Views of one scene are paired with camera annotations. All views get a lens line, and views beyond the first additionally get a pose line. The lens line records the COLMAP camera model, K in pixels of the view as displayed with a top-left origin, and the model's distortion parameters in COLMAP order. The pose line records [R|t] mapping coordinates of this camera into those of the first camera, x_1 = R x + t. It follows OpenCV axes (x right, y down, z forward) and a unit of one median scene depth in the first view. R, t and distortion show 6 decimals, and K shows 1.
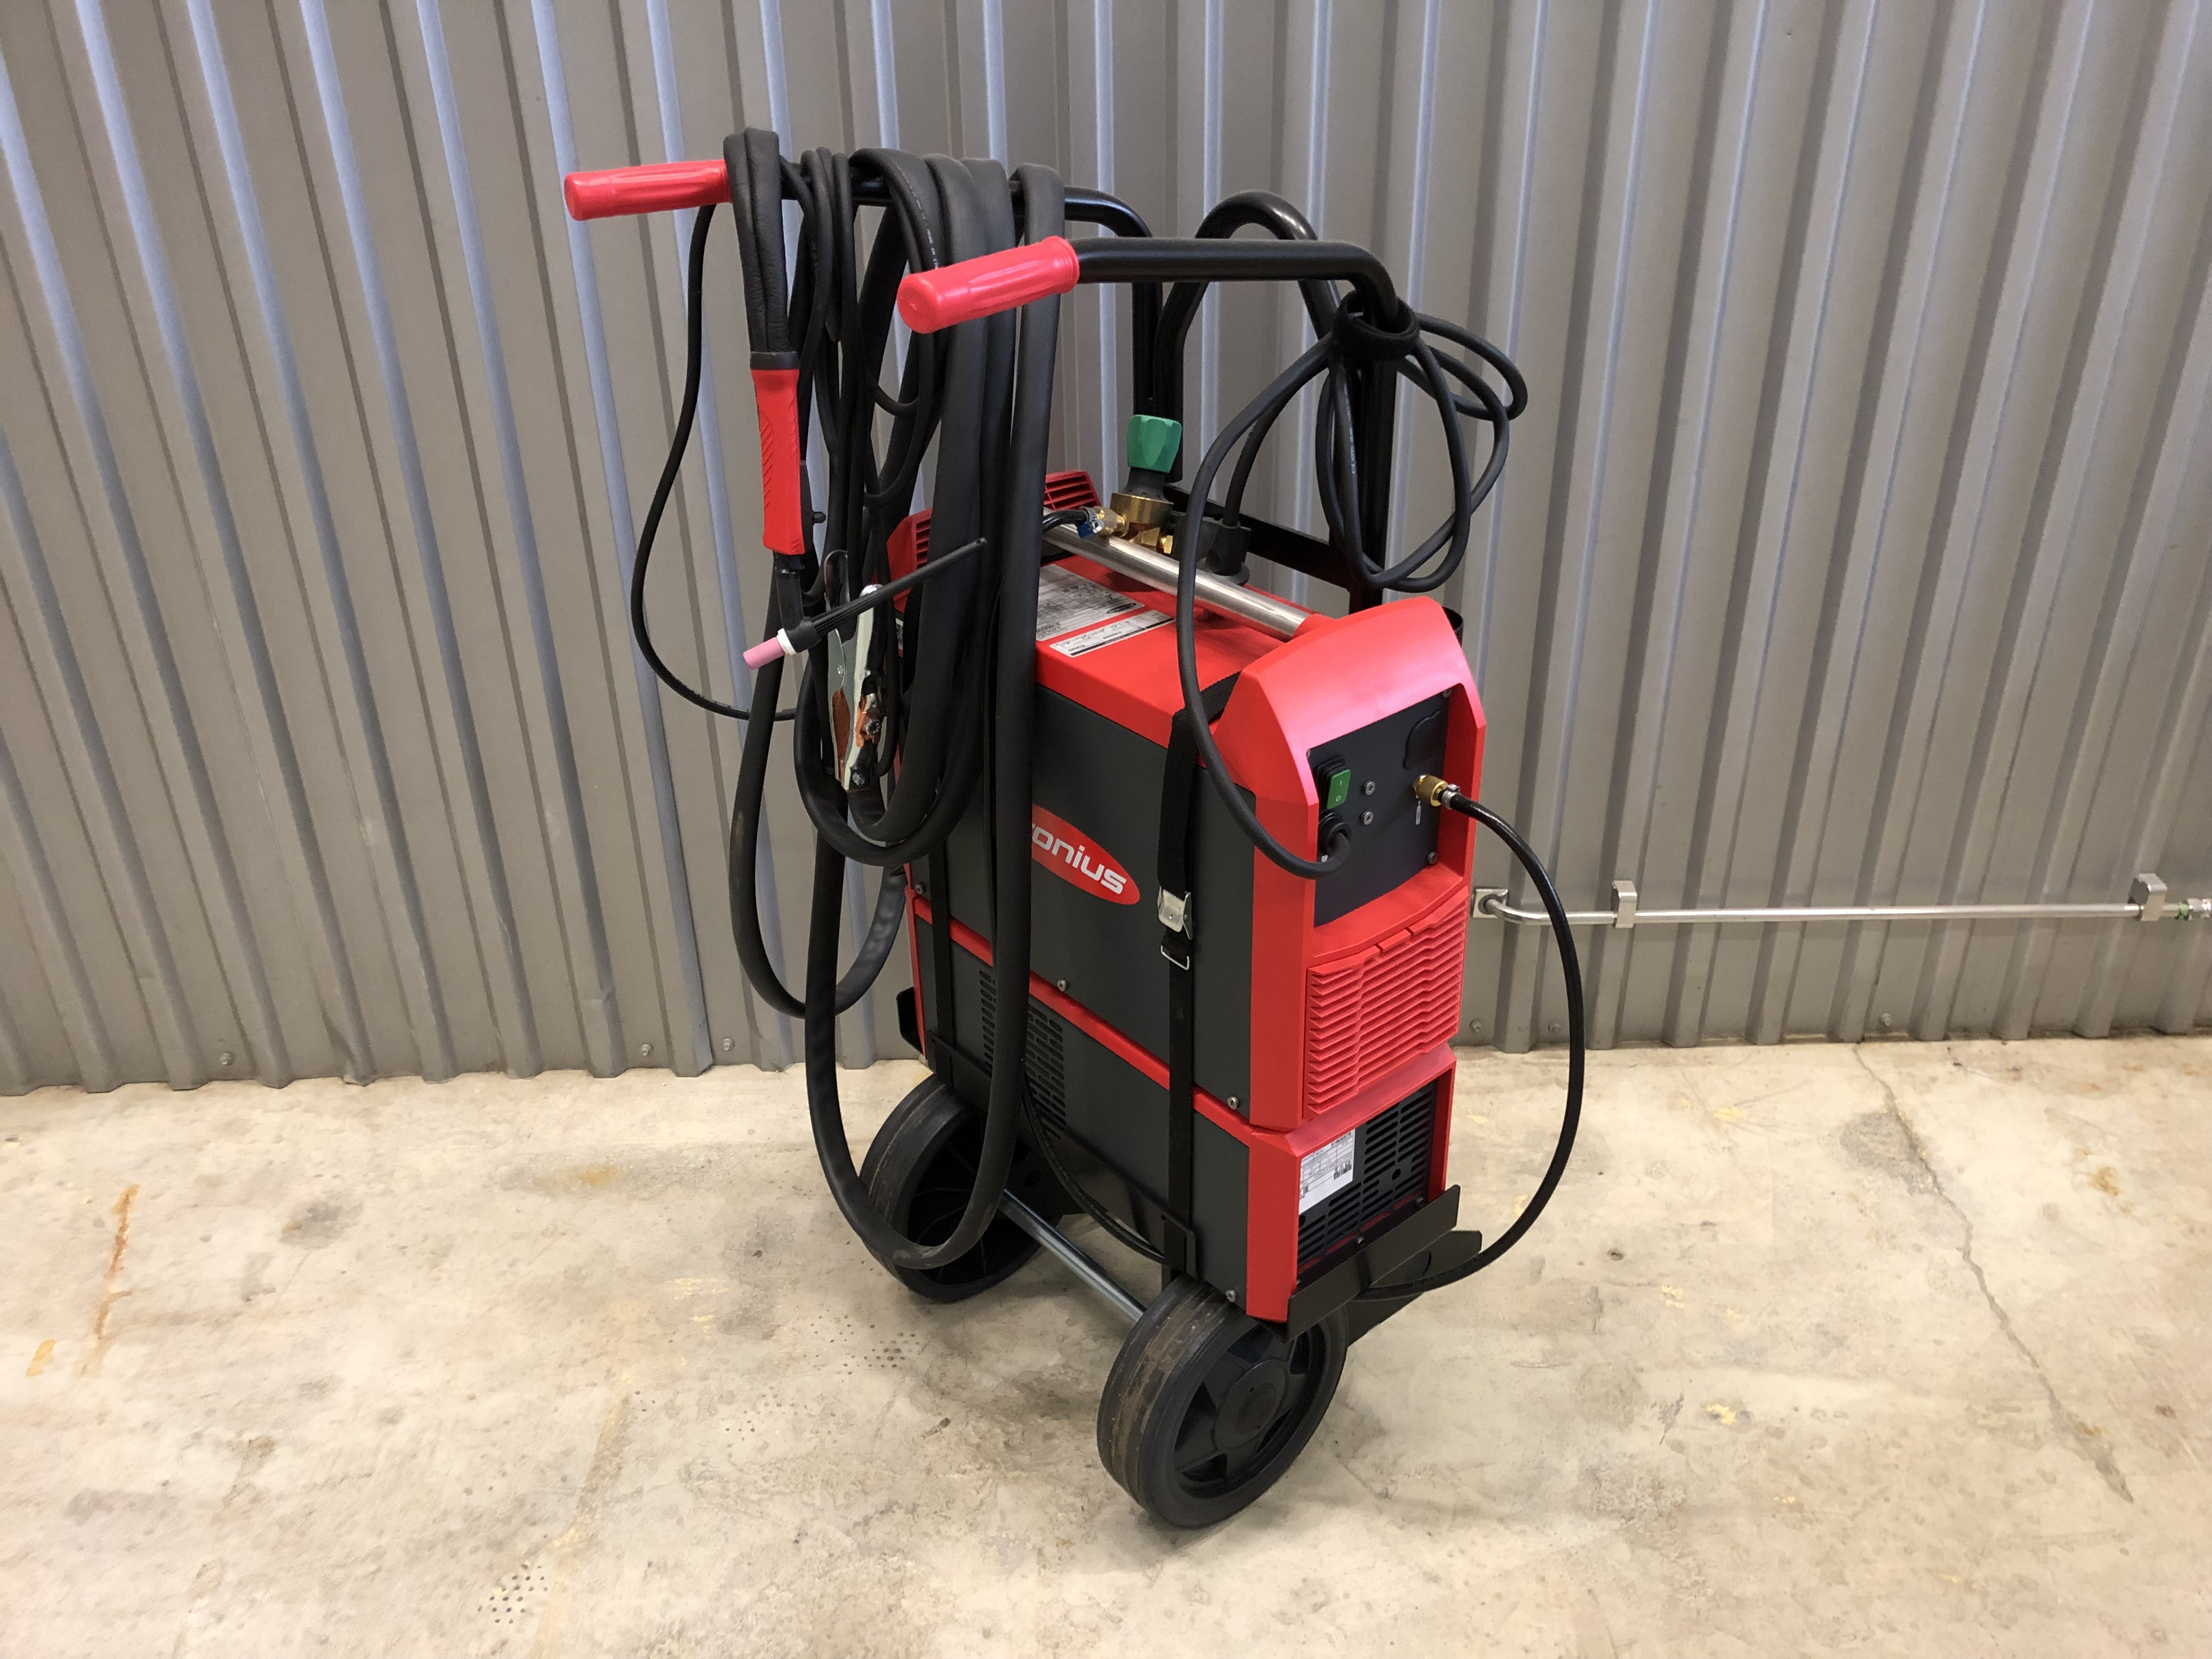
lens RADIAL K [[1809.5, 0, 1101.8], [0, 1809.5, 829.9], [0, 0, 1]] dist [0.024504, -0.007755]
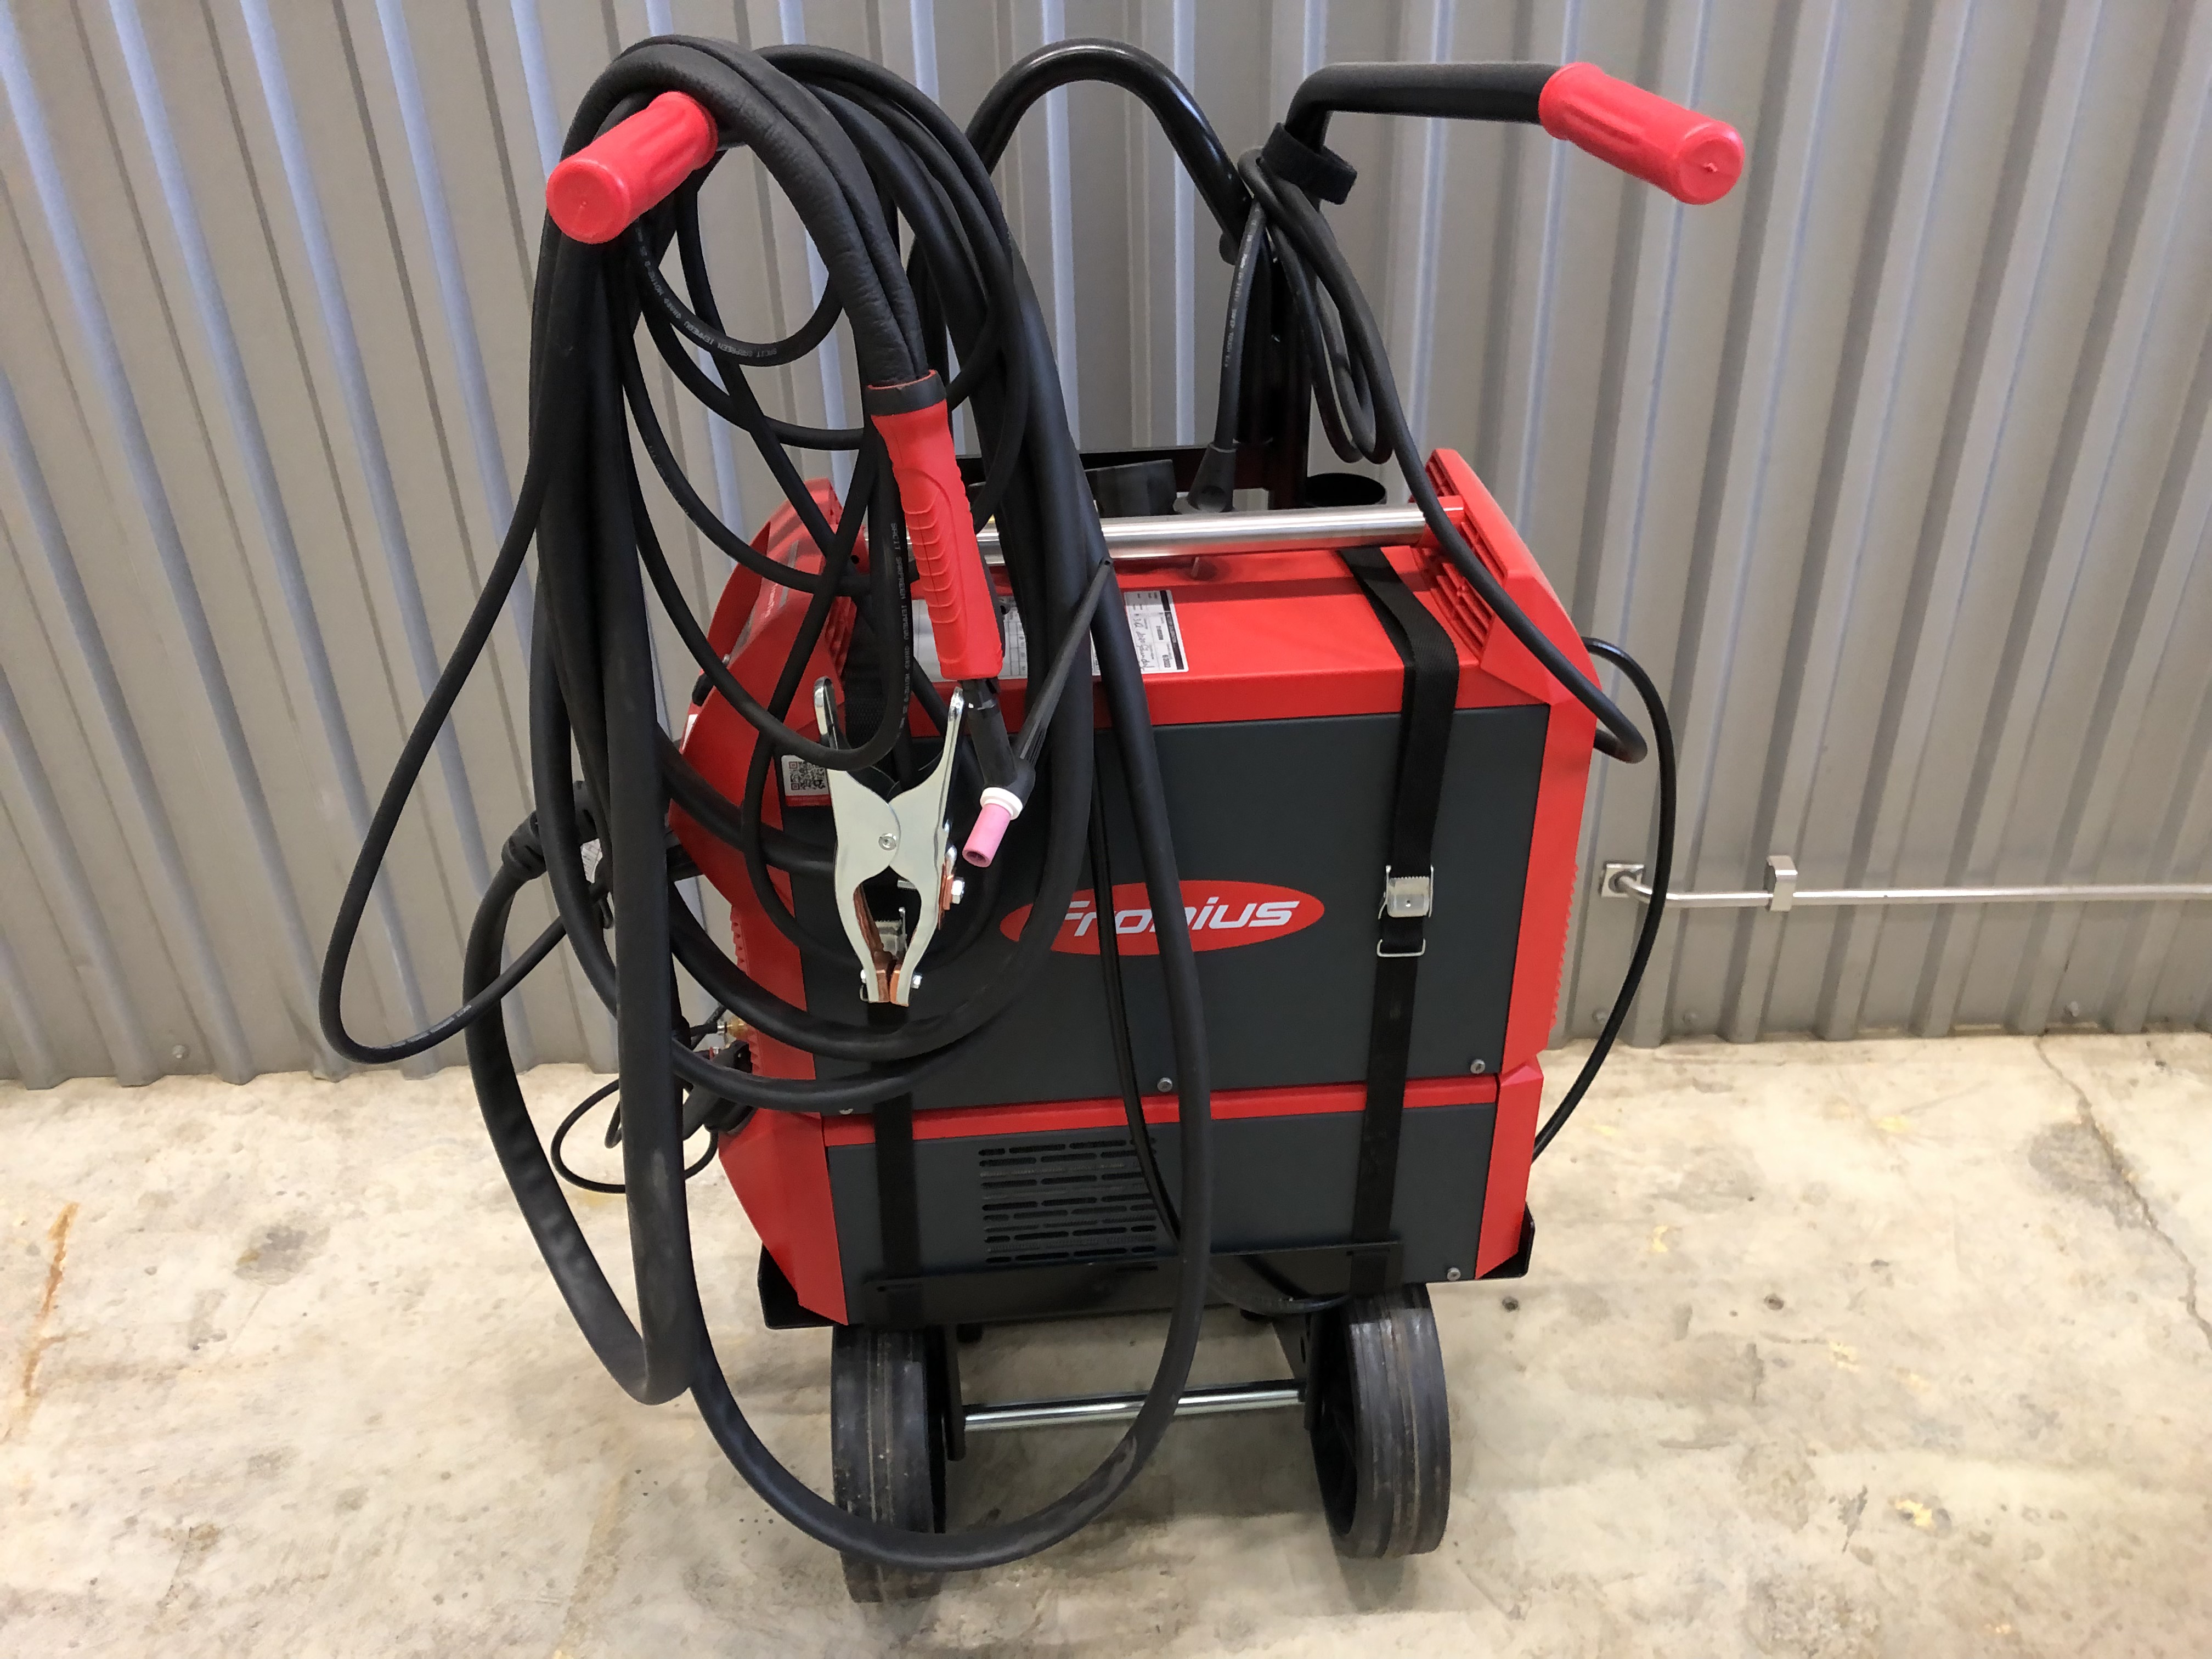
lens RADIAL K [[1809.5, 0, 1100.7], [0, 1809.5, 833.0], [0, 0, 1]] dist [0.024504, -0.007755]
pose [[0.999756, 0.001165, -0.022076, -0.016418], [0.000360, 0.997620, 0.068945, -0.046926], [0.022104, -0.068936, 0.997376, 0.153509]]
